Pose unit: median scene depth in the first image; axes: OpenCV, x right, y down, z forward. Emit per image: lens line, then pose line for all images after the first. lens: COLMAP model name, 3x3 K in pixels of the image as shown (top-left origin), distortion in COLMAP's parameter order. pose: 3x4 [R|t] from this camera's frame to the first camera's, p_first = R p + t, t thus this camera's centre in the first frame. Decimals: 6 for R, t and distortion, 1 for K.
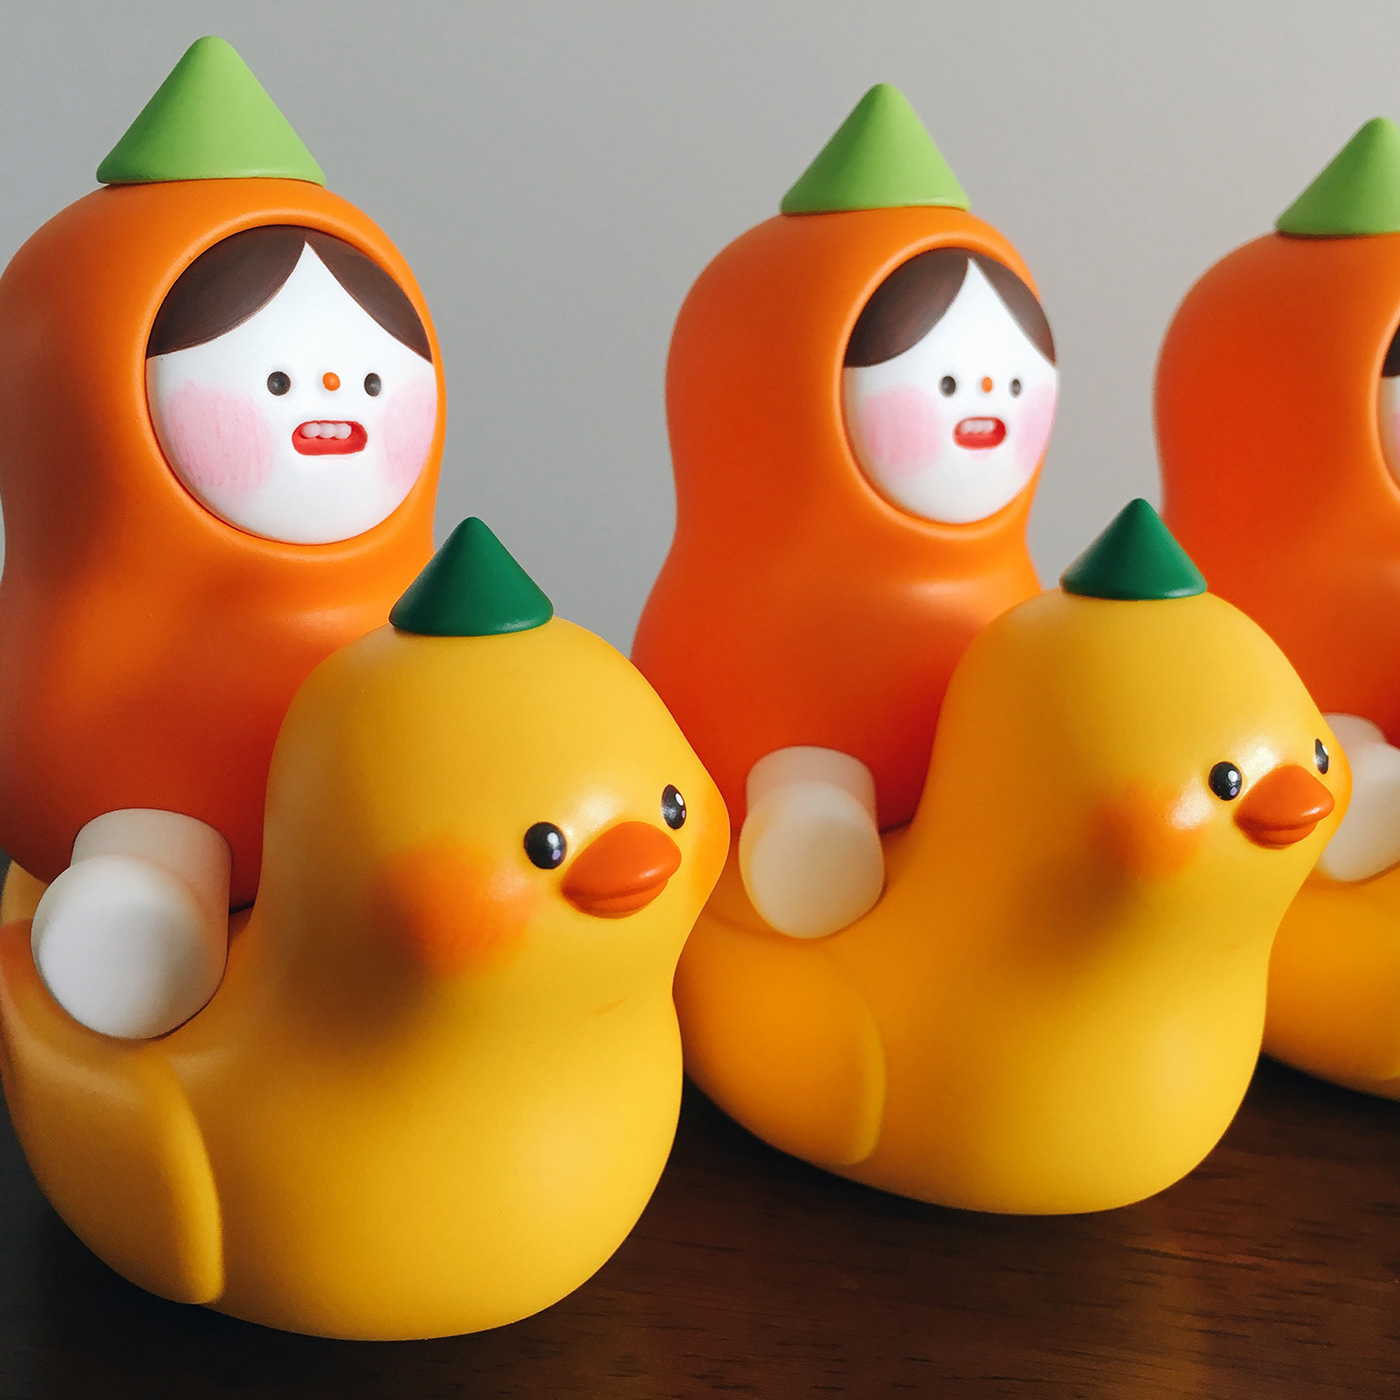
lens RADIAL K [[1623.9, 0, 700.0], [0, 1623.9, 700.0], [0, 0, 1]] dist [0.000839, 0.025782]
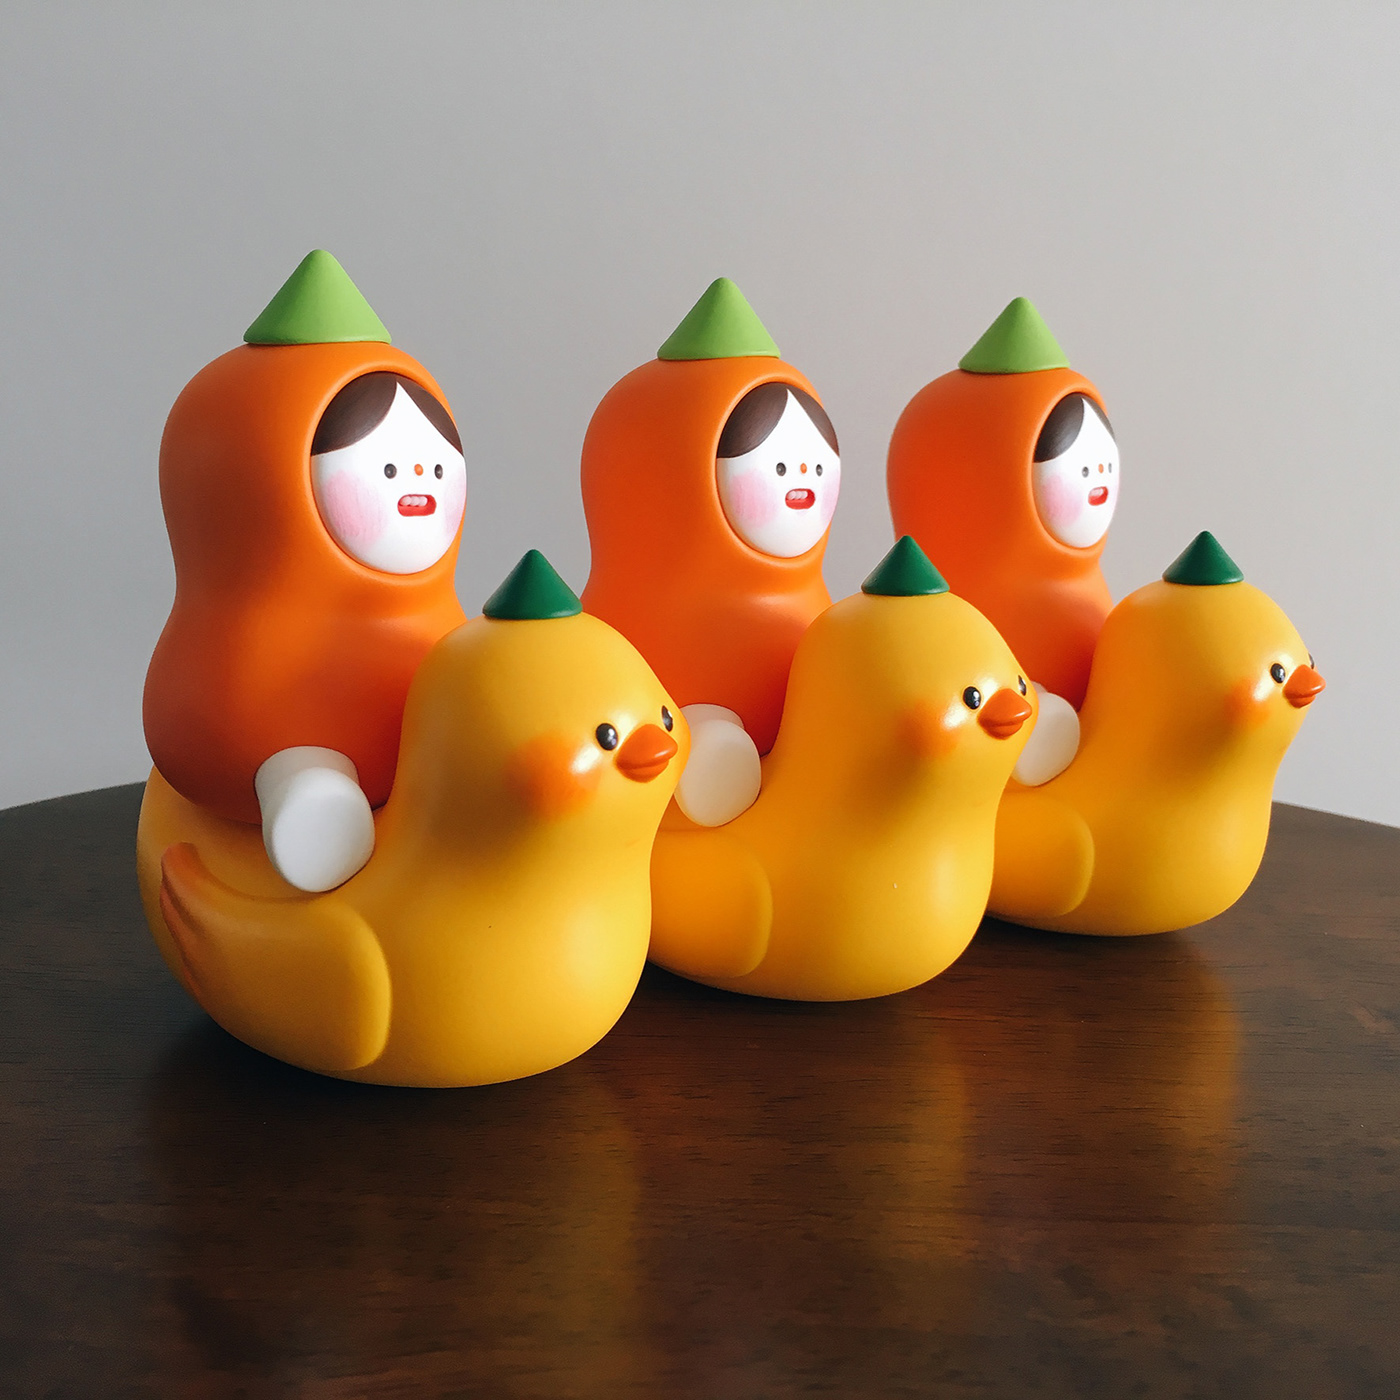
lens RADIAL K [[1623.9, 0, 700.0], [0, 1623.9, 700.0], [0, 0, 1]] dist [0.000839, 0.025782]
pose [[0.977073, -0.043633, 0.208387, -0.278358], [0.057295, 0.996554, -0.059981, 0.126829], [-0.205052, 0.070545, 0.976205, -0.535603]]
